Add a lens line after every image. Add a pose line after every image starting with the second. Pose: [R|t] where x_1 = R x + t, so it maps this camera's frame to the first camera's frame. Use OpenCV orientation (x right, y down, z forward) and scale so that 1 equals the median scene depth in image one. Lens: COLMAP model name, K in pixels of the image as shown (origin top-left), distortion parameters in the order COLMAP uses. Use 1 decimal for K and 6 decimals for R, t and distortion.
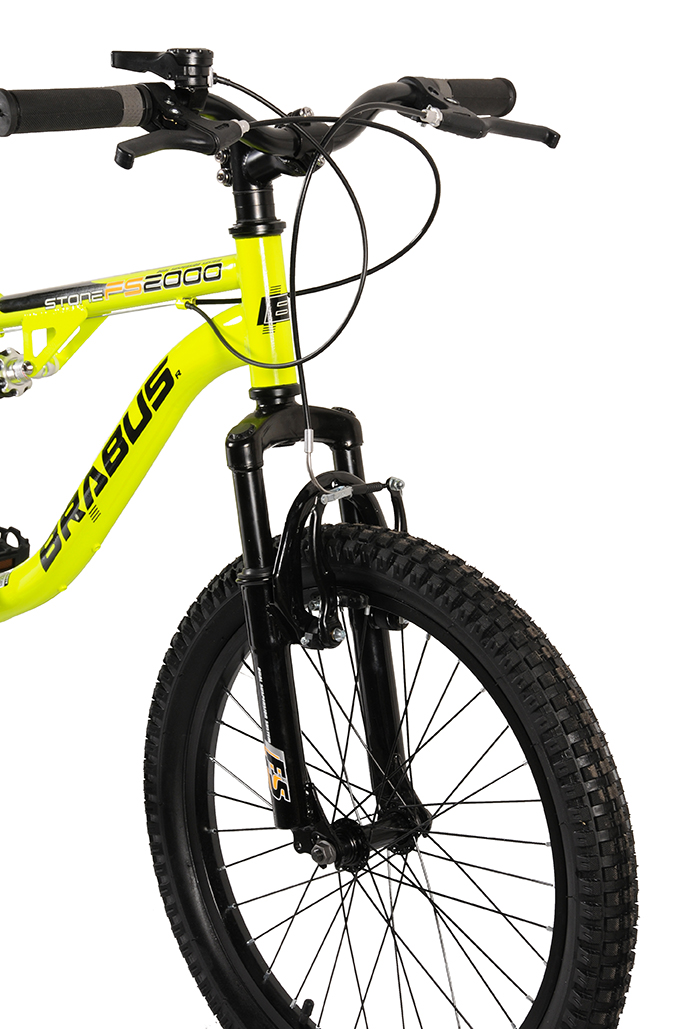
lens RADIAL K [[2692.7, 0, 374.6], [0, 2692.7, 547.2], [0, 0, 1]] dist [0.448557, 0.000000]
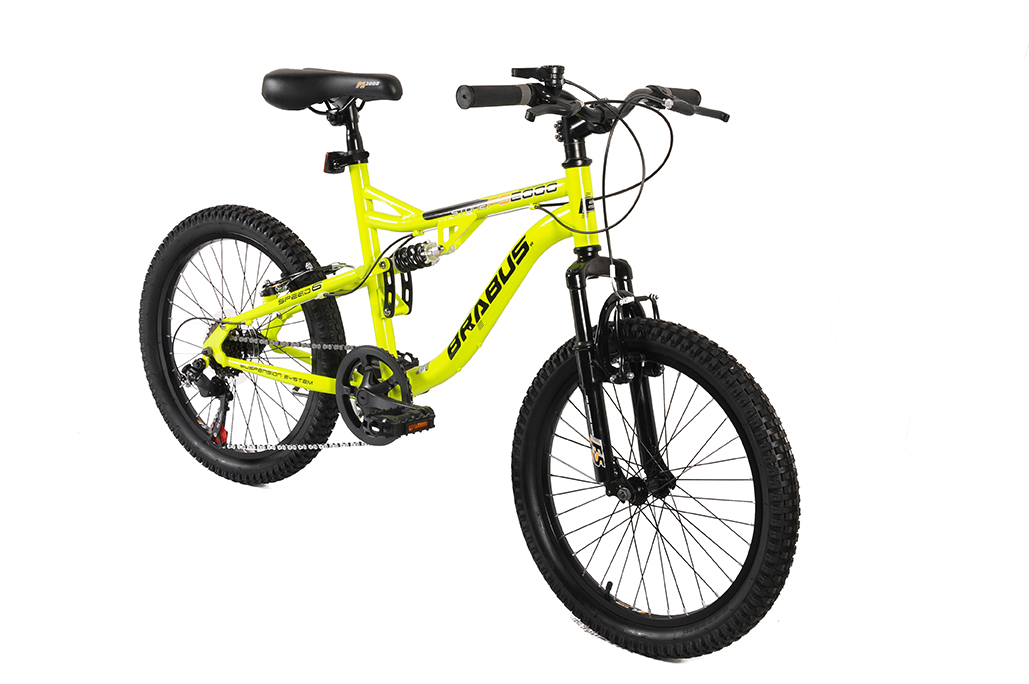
lens RADIAL K [[1747.0, 0, 515.6], [0, 1747.0, 346.3], [0, 0, 1]] dist [-0.014568, 0.000000]
pose [[0.998969, -0.024602, 0.038165, -0.134892], [0.027469, 0.996689, -0.076534, 0.100378], [-0.036156, 0.077503, 0.996336, -0.194136]]
